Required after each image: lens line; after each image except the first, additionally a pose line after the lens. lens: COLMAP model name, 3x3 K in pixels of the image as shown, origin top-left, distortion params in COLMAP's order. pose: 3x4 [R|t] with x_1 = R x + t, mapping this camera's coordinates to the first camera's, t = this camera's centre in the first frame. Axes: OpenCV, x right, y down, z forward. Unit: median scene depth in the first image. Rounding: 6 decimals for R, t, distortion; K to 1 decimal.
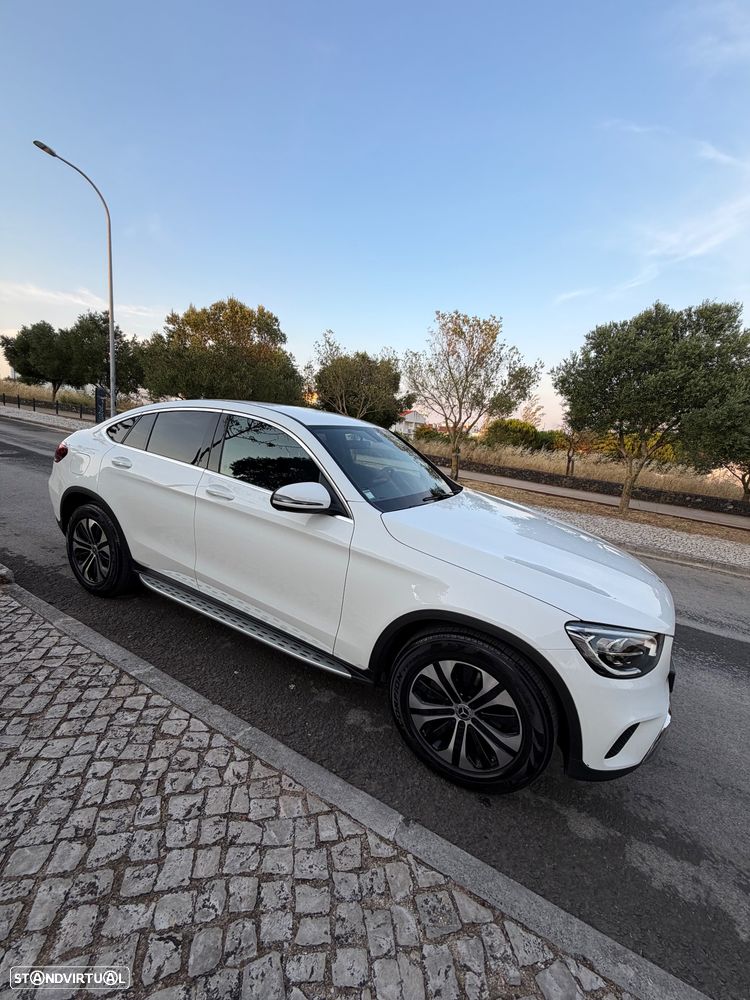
lens RADIAL K [[398.3, 0, 375.0], [0, 398.3, 500.0], [0, 0, 1]] dist [-0.000504, -0.000258]
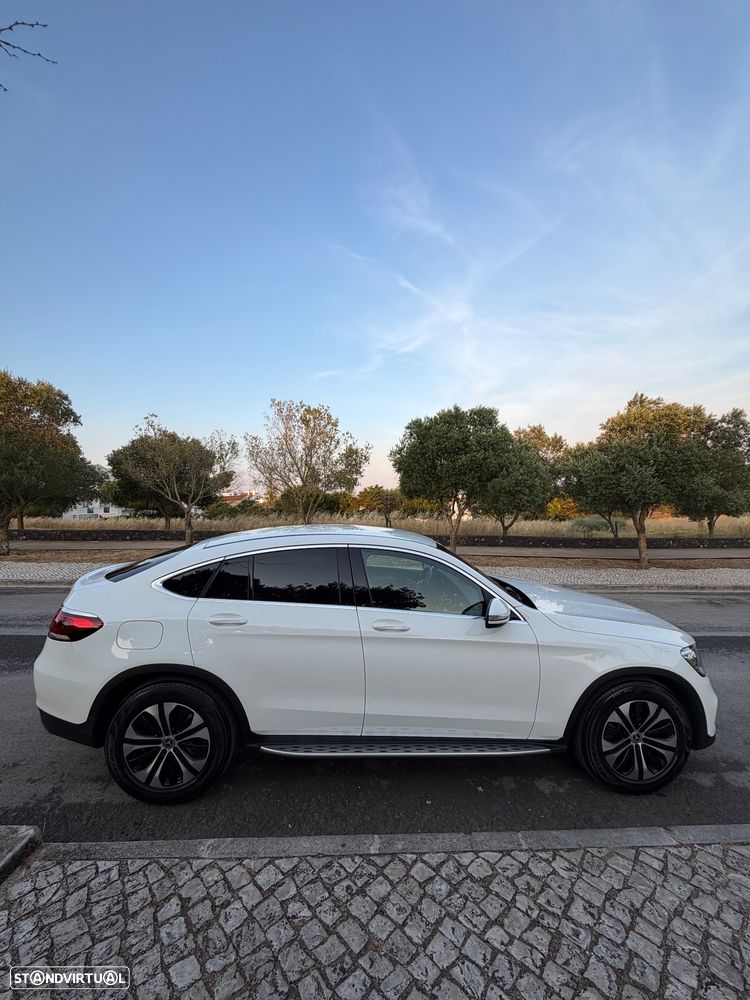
lens RADIAL K [[397.9, 0, 375.8], [0, 397.9, 502.8], [0, 0, 1]] dist [0.000284, 0.000187]
pose [[0.849376, -0.097277, 0.518747, -1.088668], [0.175117, 0.979133, -0.103119, -0.275323], [-0.497891, 0.178428, 0.848686, 0.085664]]
